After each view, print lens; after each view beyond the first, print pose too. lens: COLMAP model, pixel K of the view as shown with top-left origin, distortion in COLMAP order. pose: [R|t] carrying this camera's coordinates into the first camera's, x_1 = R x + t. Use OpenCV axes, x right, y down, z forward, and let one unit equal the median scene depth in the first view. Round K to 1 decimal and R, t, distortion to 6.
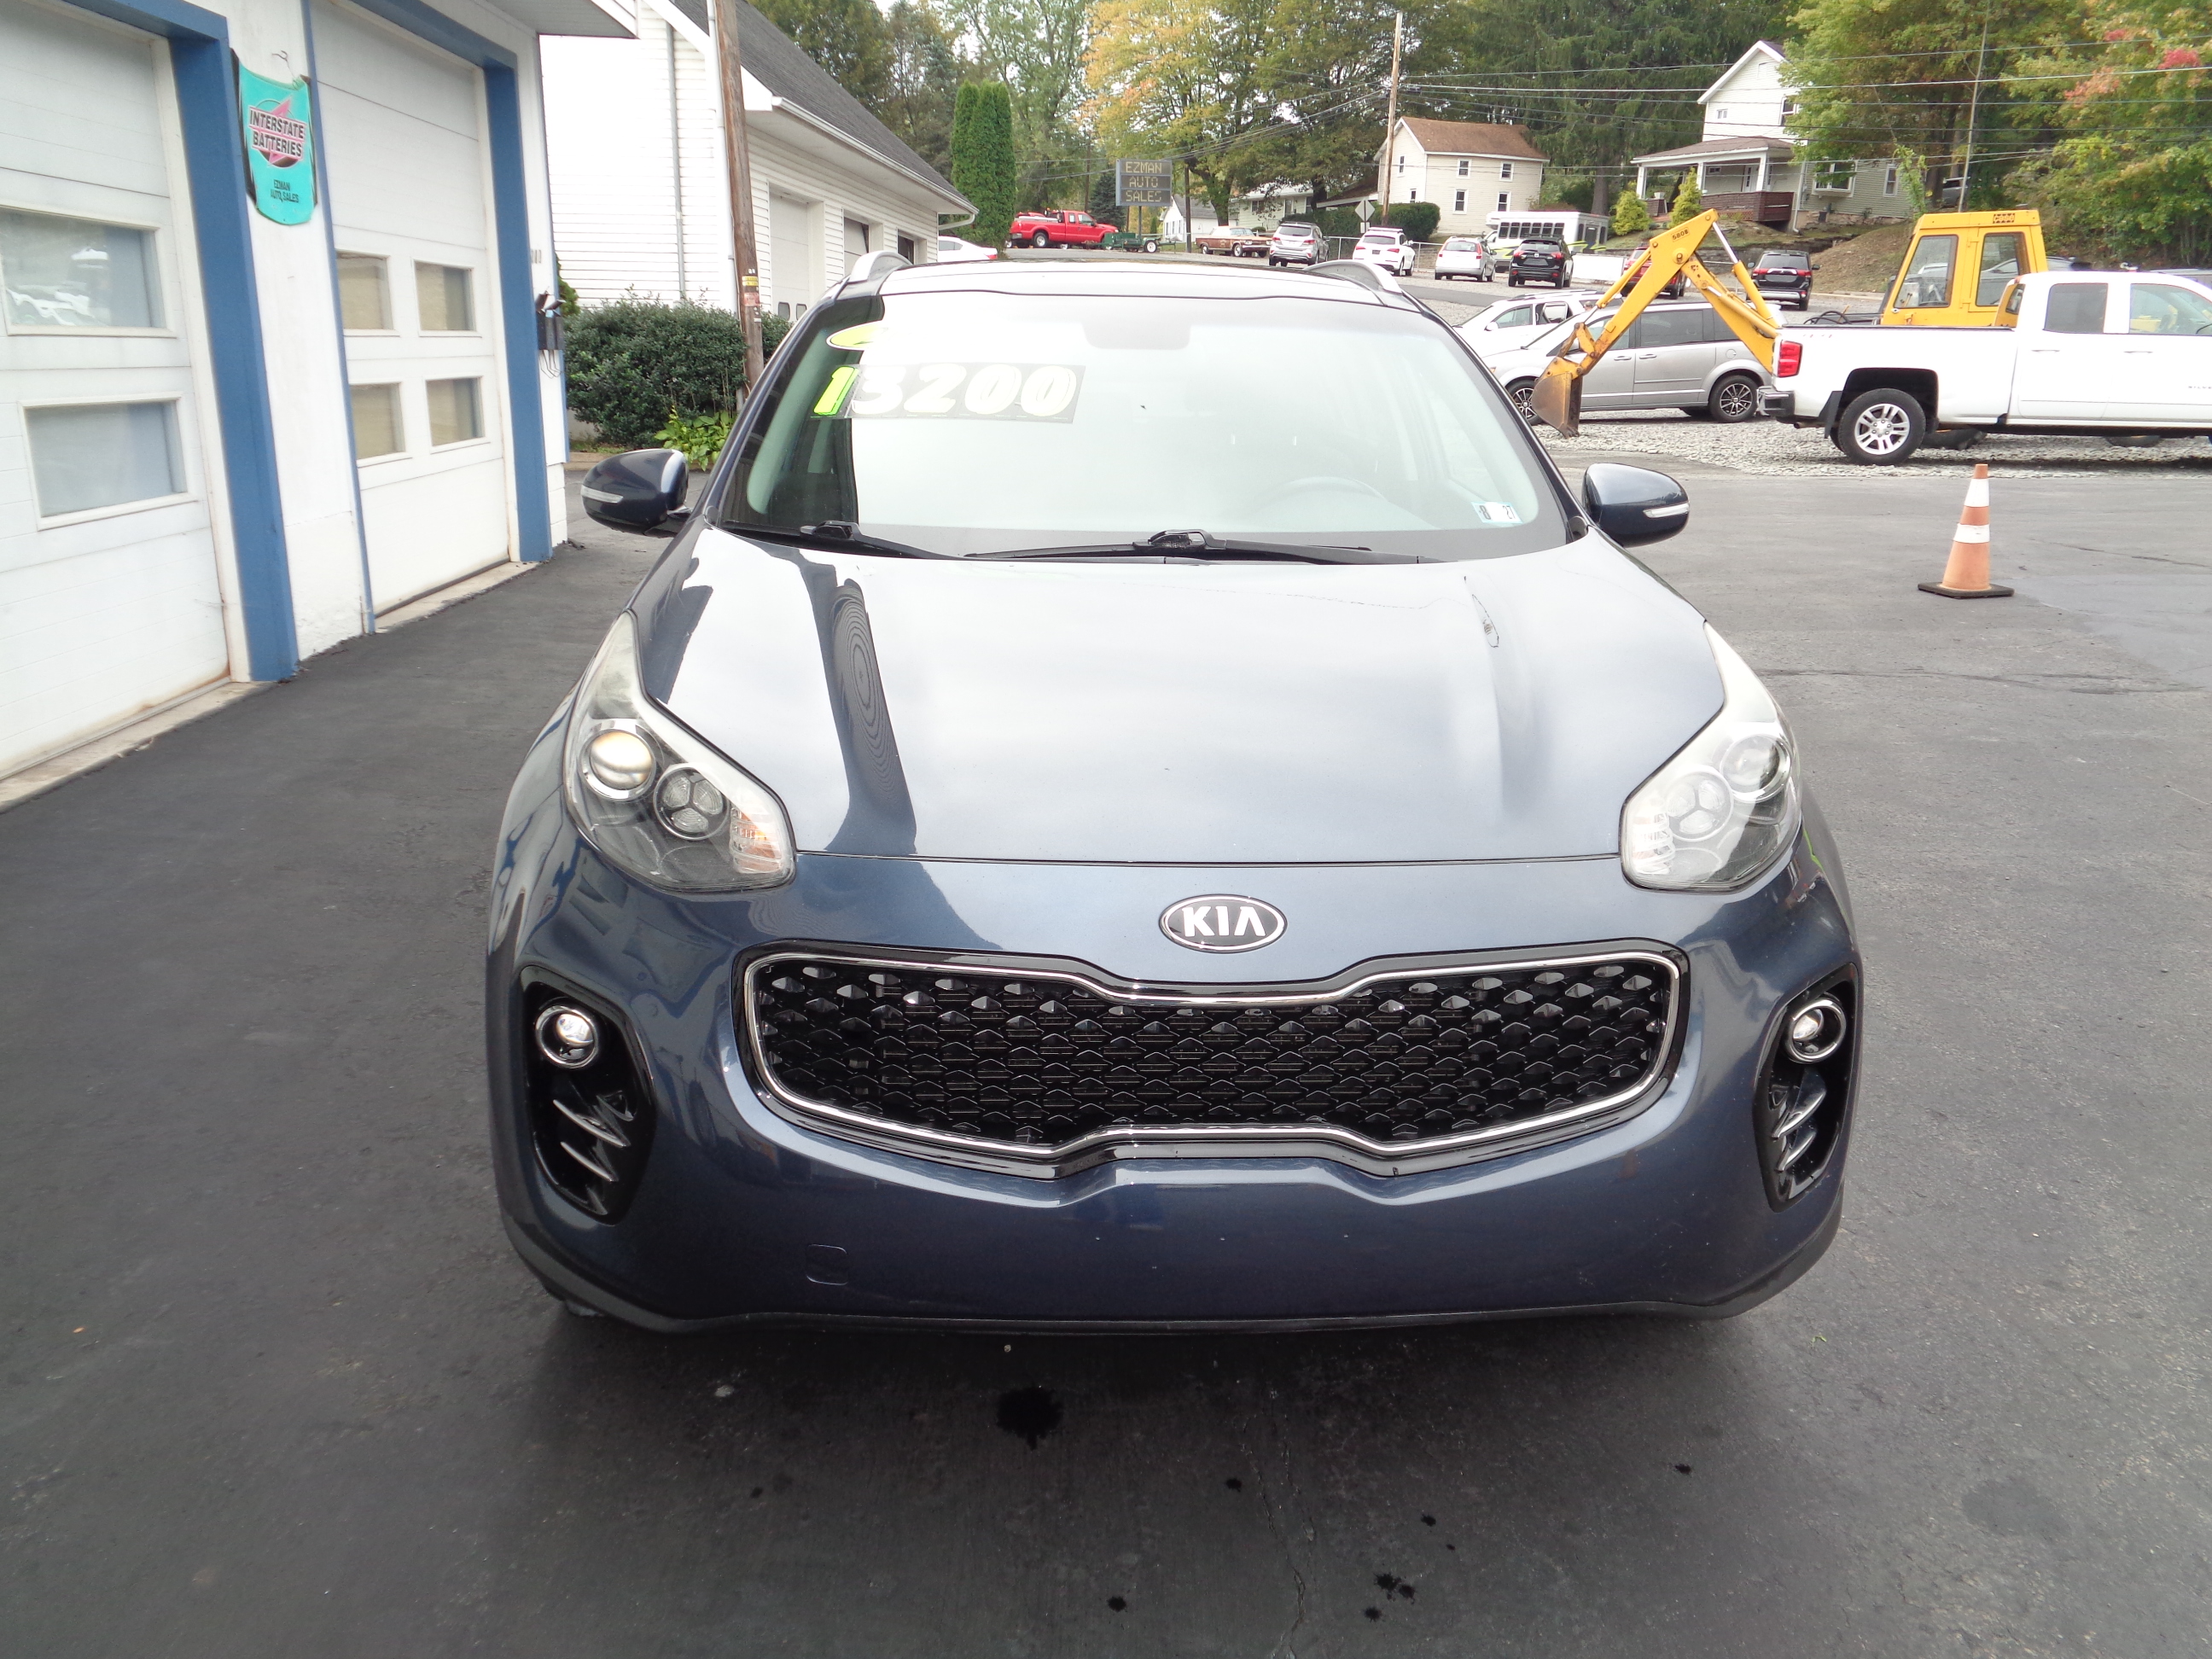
lens RADIAL K [[1690.8, 0, 1118.8], [0, 1690.8, 836.8], [0, 0, 1]] dist [0.004840, 0.020450]
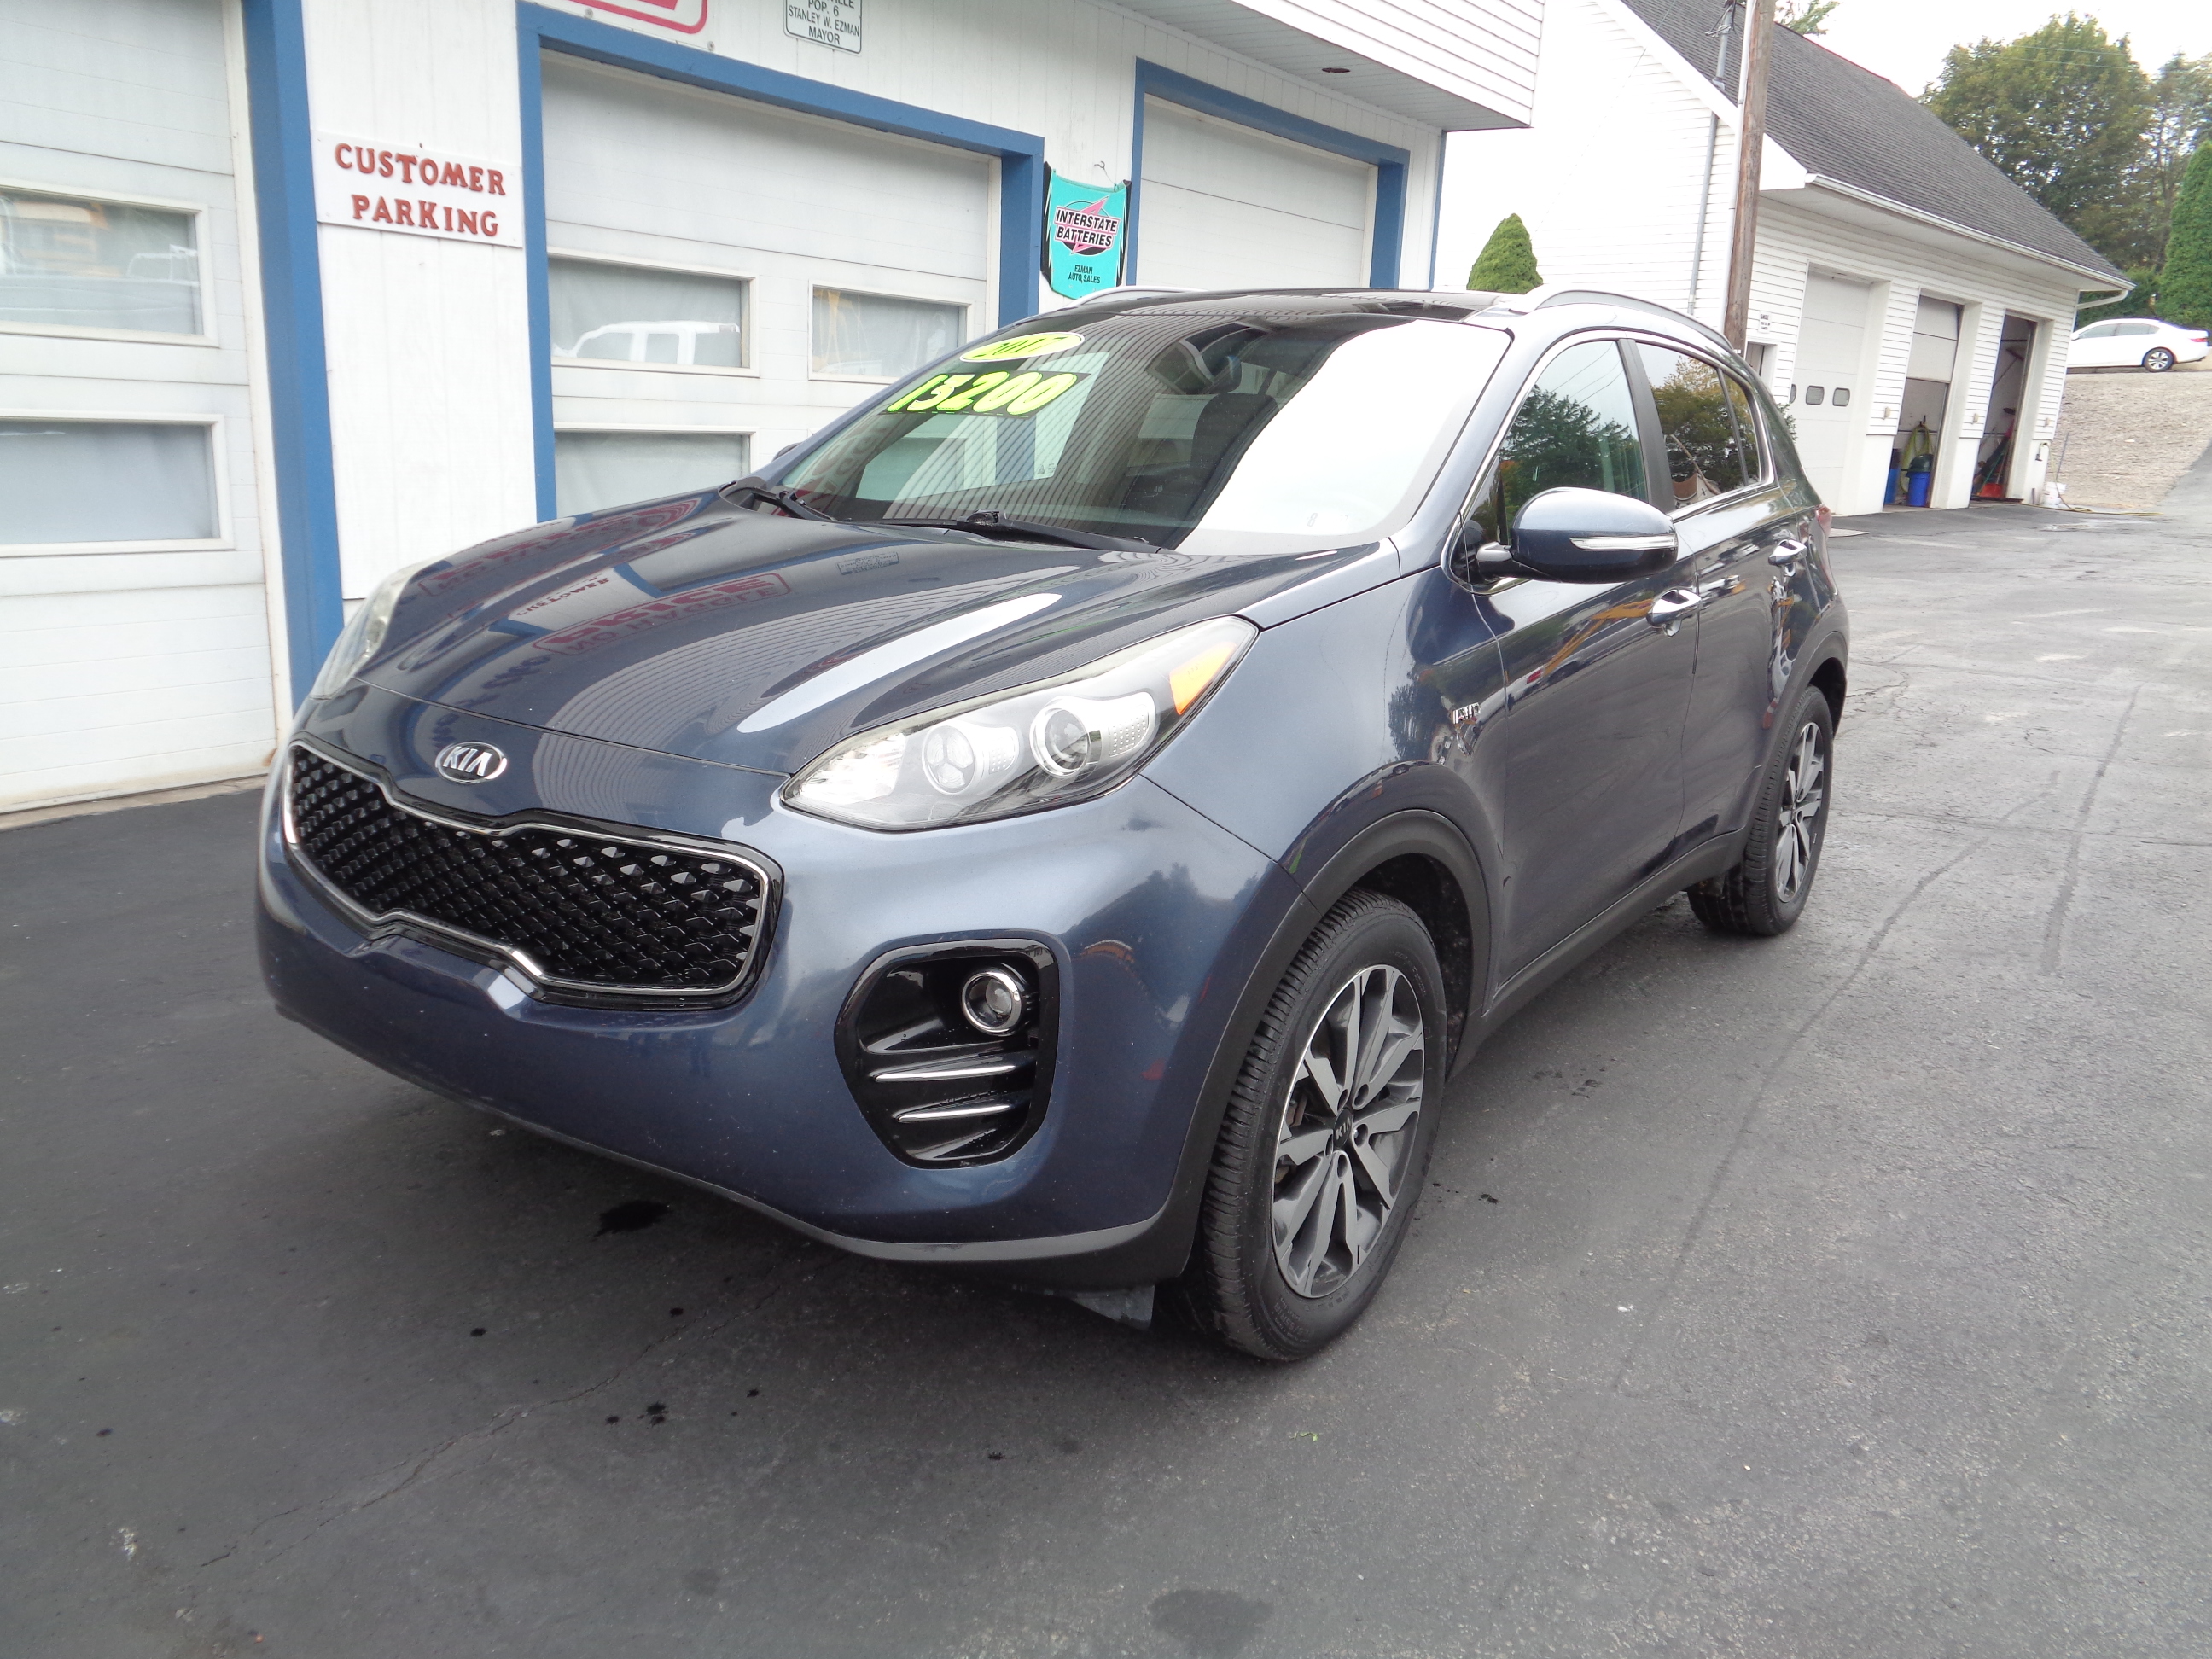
lens RADIAL K [[1690.8, 0, 1112.6], [0, 1690.8, 822.1], [0, 0, 1]] dist [0.004840, 0.020450]
pose [[0.788341, 0.159551, -0.594190, 0.126499], [-0.194741, 0.980842, 0.005002, -0.000578], [0.583605, 0.111770, 0.804309, 0.029670]]
